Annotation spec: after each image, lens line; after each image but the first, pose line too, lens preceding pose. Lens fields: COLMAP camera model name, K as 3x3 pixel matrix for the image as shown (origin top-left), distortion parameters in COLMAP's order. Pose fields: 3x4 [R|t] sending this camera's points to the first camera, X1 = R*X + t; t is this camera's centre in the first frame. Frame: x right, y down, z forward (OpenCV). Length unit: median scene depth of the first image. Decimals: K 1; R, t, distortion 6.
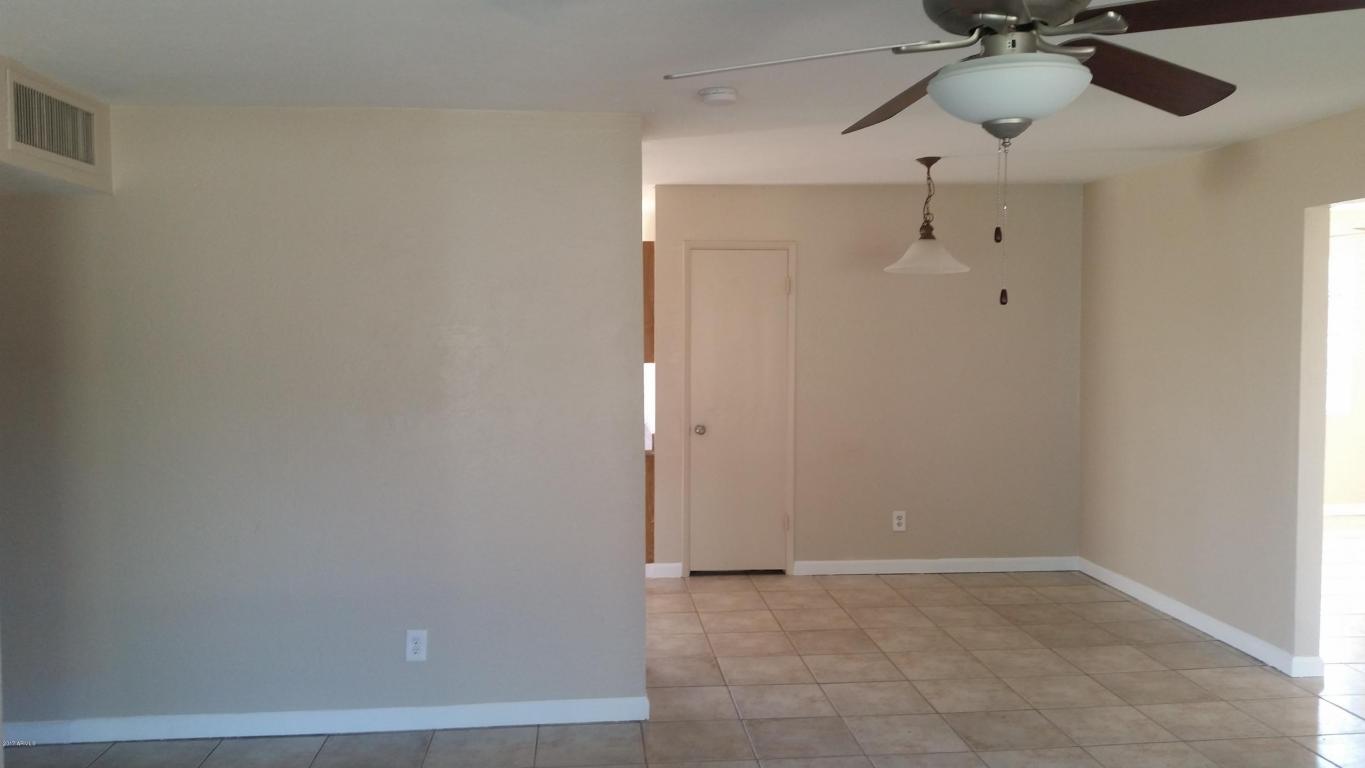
lens RADIAL K [[1112.9, 0, 674.6], [0, 1112.9, 377.6], [0, 0, 1]] dist [0.139226, -0.298013]
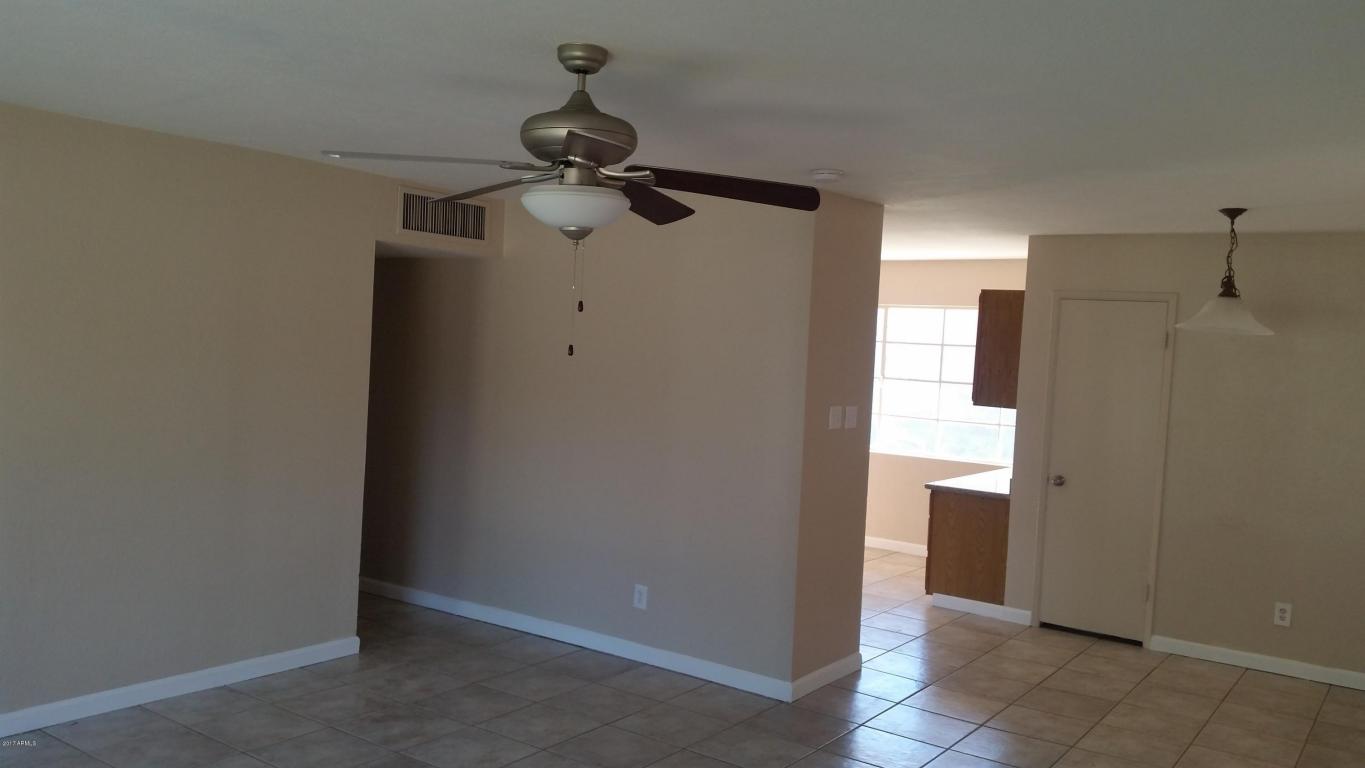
lens RADIAL K [[1137.5, 0, 676.5], [0, 1137.5, 379.7], [0, 0, 1]] dist [0.147220, -0.318970]
pose [[0.755610, 0.071235, -0.651137, 0.572677], [-0.089935, 0.995937, 0.004592, -0.022501], [0.648818, 0.055090, 0.758946, -0.004528]]
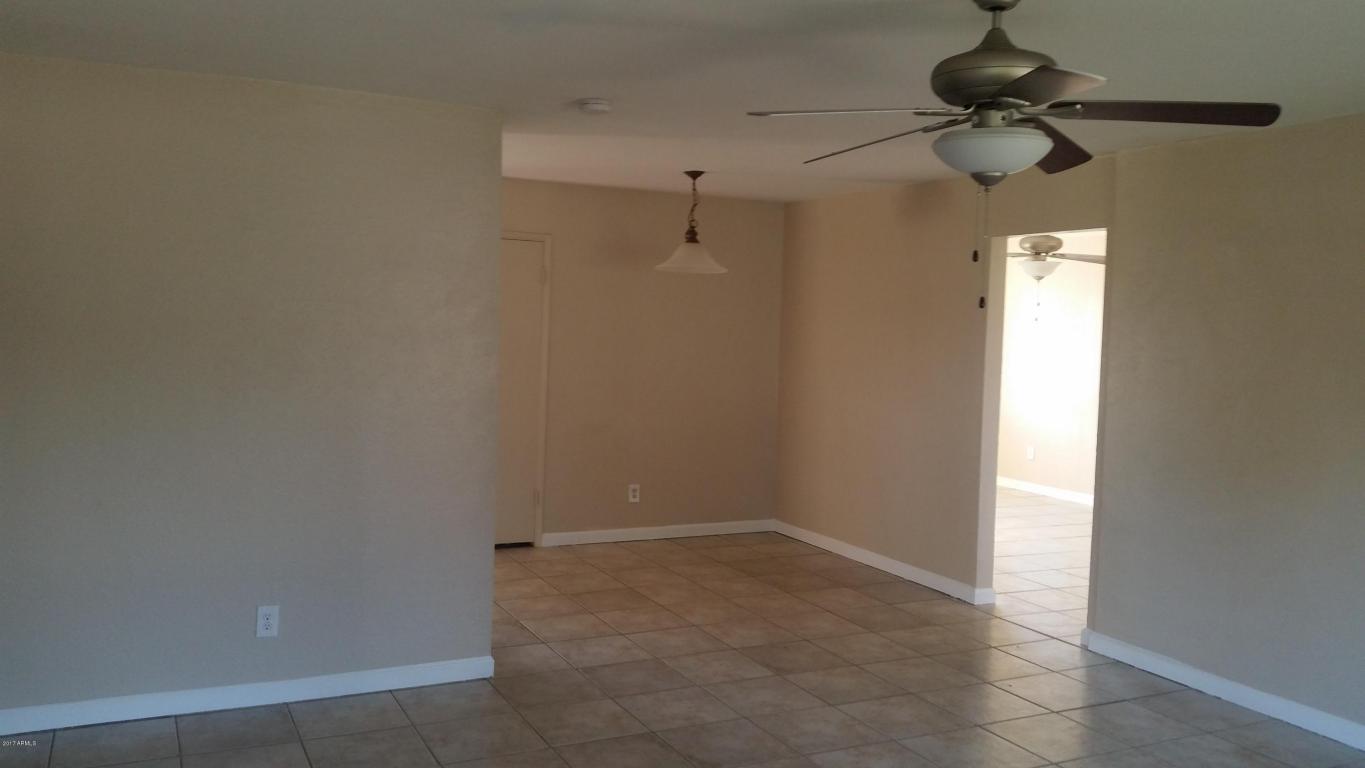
lens RADIAL K [[1112.9, 0, 674.6], [0, 1112.9, 377.6], [0, 0, 1]] dist [0.139226, -0.298013]
pose [[0.928938, 0.015073, 0.369930, -0.236767], [-0.018727, 0.999805, 0.006286, 0.007643], [-0.369763, -0.012767, 0.929039, -0.053755]]
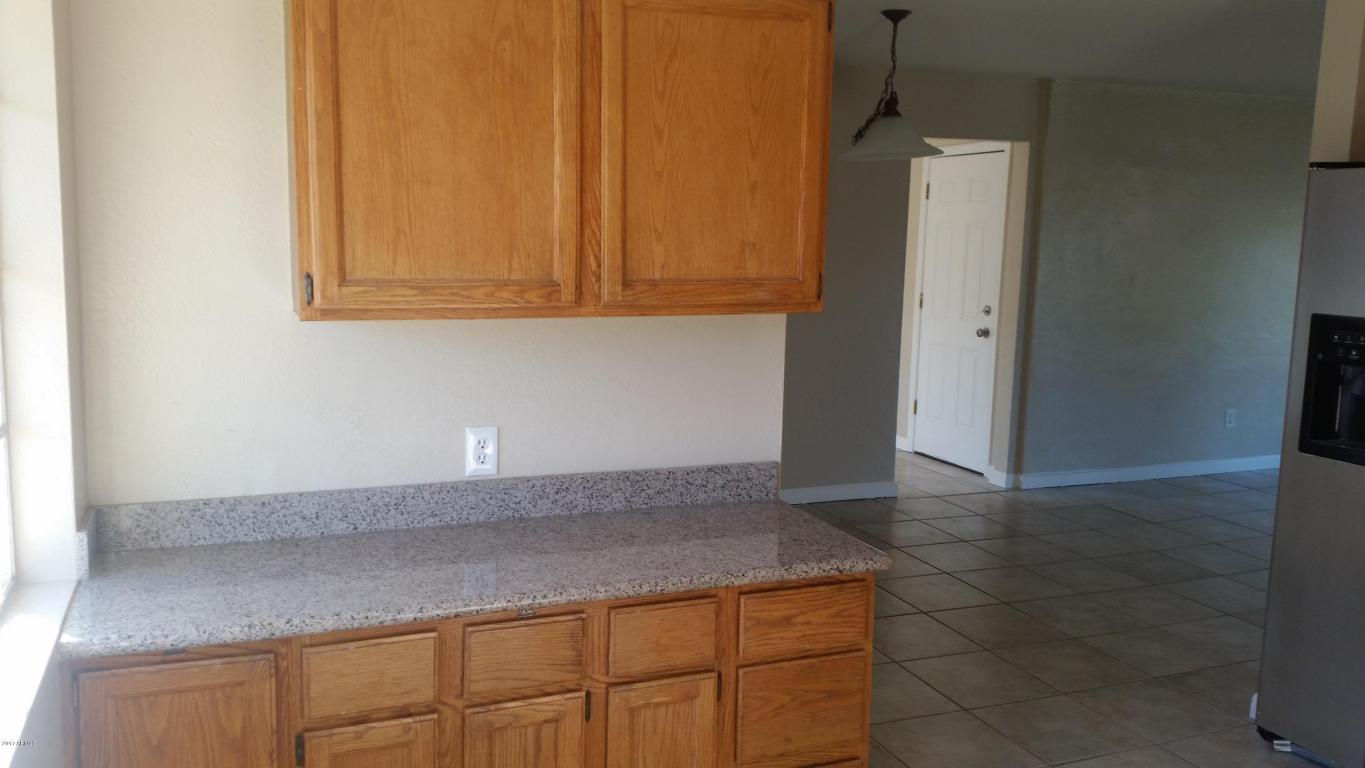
lens RADIAL K [[1112.9, 0, 674.6], [0, 1112.9, 377.6], [0, 0, 1]] dist [0.139226, -0.298013]
pose [[-0.306934, -0.120973, 0.944011, -0.575074], [0.035373, 0.989754, 0.138336, -0.062253], [-0.951073, 0.075852, -0.299510, 1.598520]]
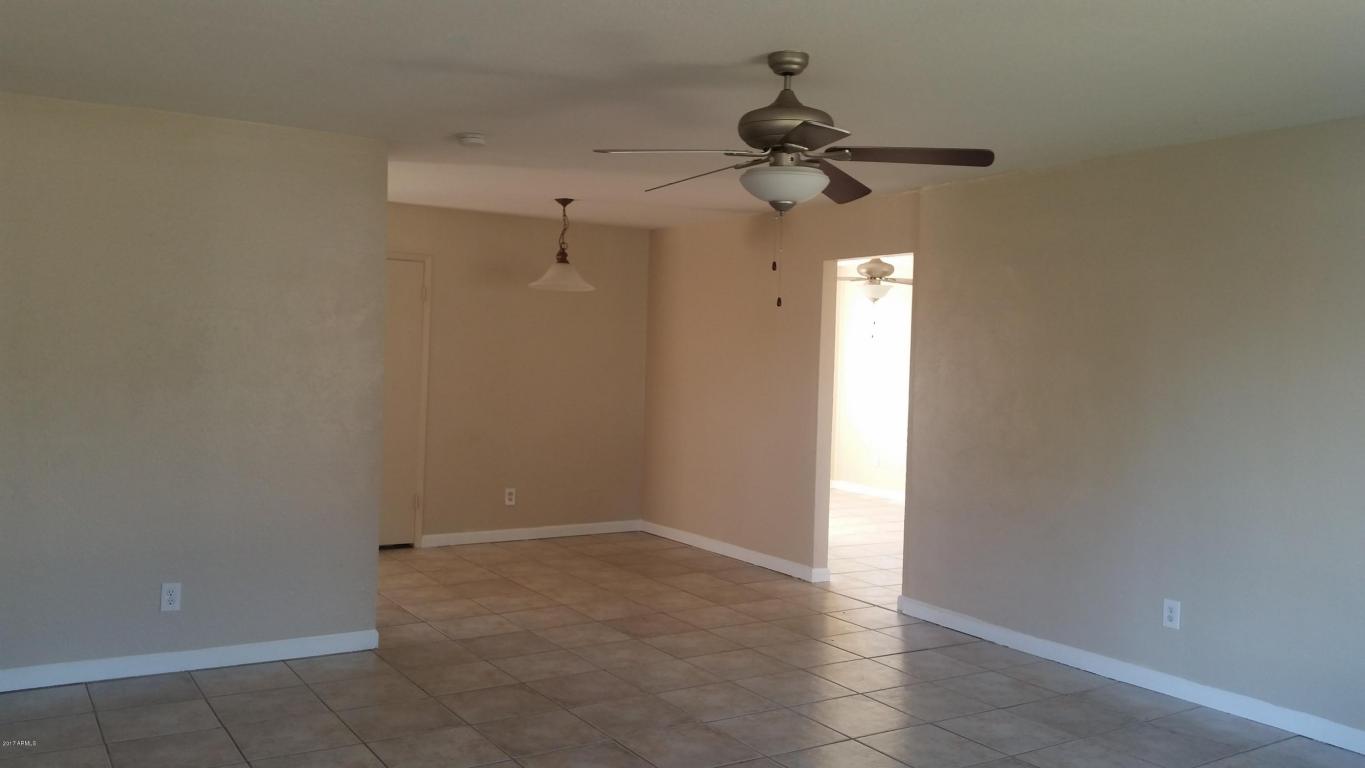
lens RADIAL K [[1119.0, 0, 680.5], [0, 1119.0, 373.6], [0, 0, 1]] dist [0.178722, -0.431830]
pose [[0.883013, 0.024733, 0.468697, -0.279624], [-0.013318, 0.999529, -0.027653, 0.038347], [-0.469160, 0.018176, 0.882926, -0.197124]]
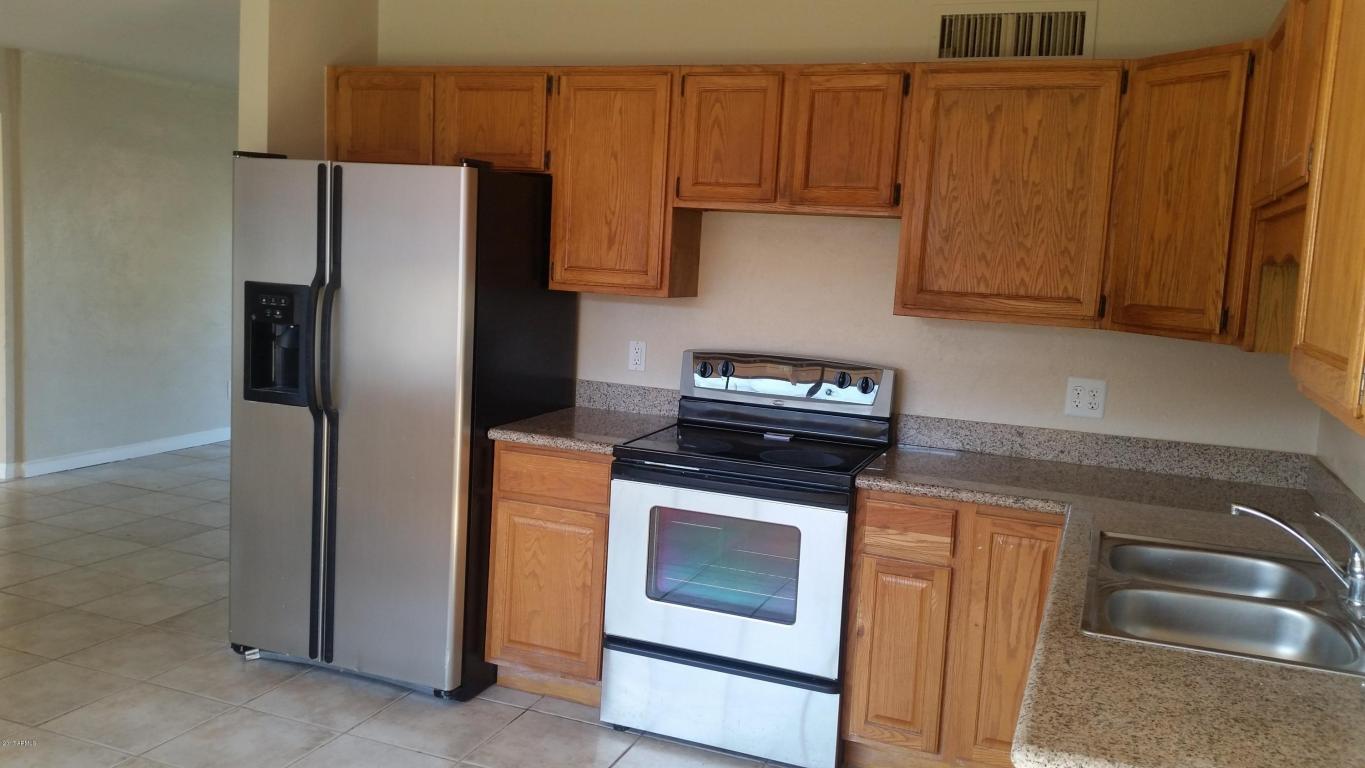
lens RADIAL K [[1117.8, 0, 663.7], [0, 1117.8, 382.0], [0, 0, 1]] dist [0.128186, -0.231030]
pose [[-0.891586, -0.089501, 0.443918, -0.662956], [-0.020537, 0.987258, 0.157799, -0.055937], [-0.452385, 0.131575, -0.882063, 1.609409]]
